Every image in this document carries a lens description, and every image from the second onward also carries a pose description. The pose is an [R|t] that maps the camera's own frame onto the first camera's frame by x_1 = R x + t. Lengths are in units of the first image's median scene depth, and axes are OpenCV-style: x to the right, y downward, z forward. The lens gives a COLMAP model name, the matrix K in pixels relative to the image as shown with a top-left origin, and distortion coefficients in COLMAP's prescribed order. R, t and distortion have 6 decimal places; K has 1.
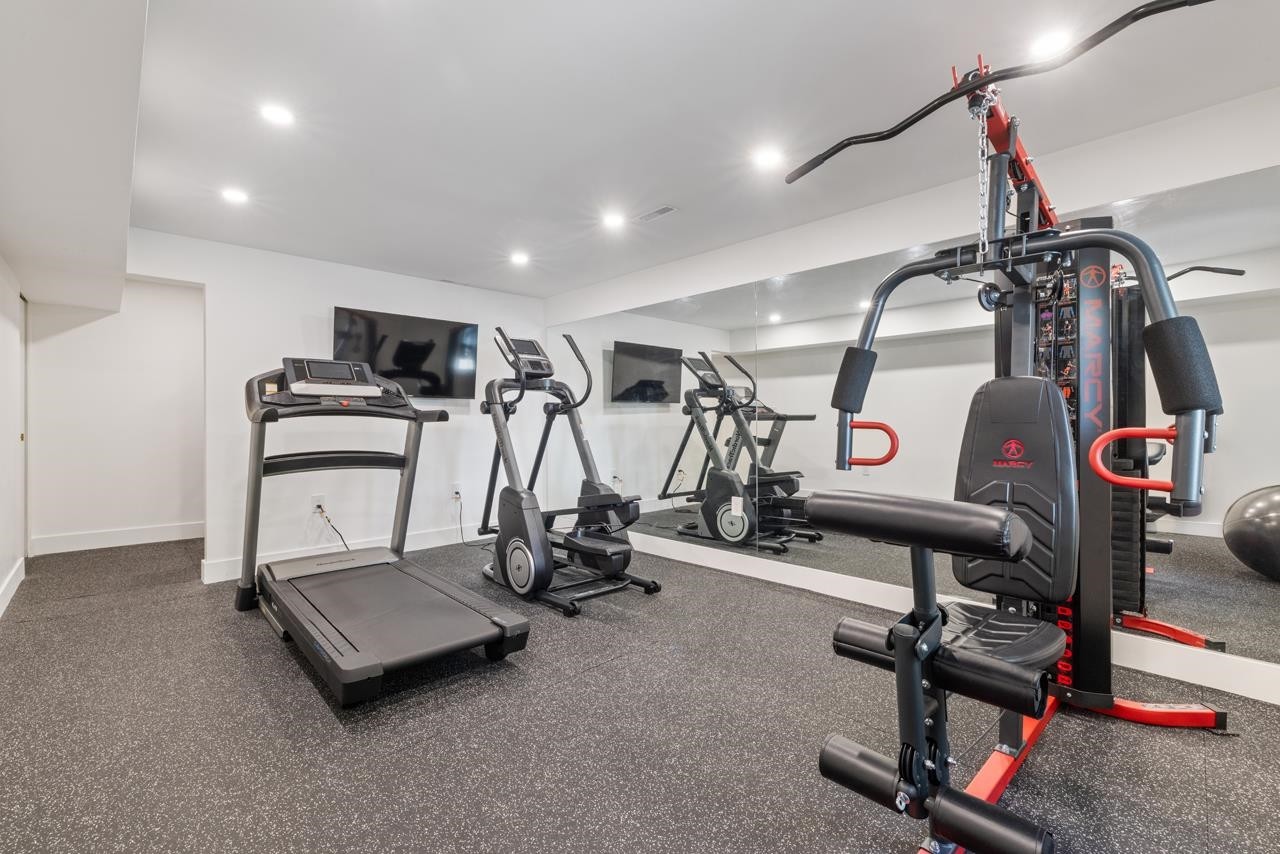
lens RADIAL K [[550.2, 0, 641.3], [0, 550.2, 419.7], [0, 0, 1]] dist [-0.000395, -0.000051]
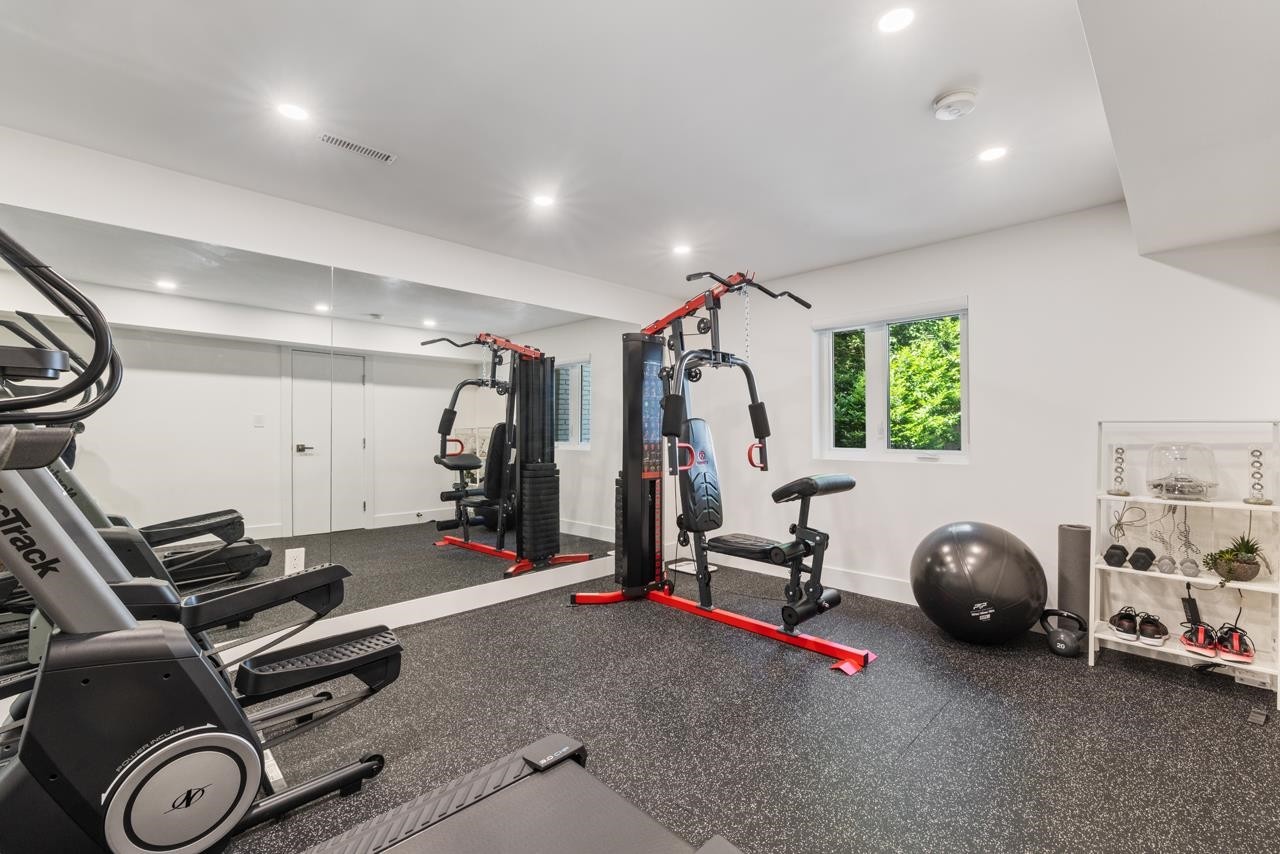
lens RADIAL K [[550.2, 0, 641.3], [0, 550.2, 419.7], [0, 0, 1]] dist [-0.000395, -0.000051]
pose [[-0.027599, 0.026505, 0.999268, -1.046417], [-0.000727, 0.999648, -0.026535, -0.021127], [-0.999619, -0.001459, -0.027570, 1.032054]]
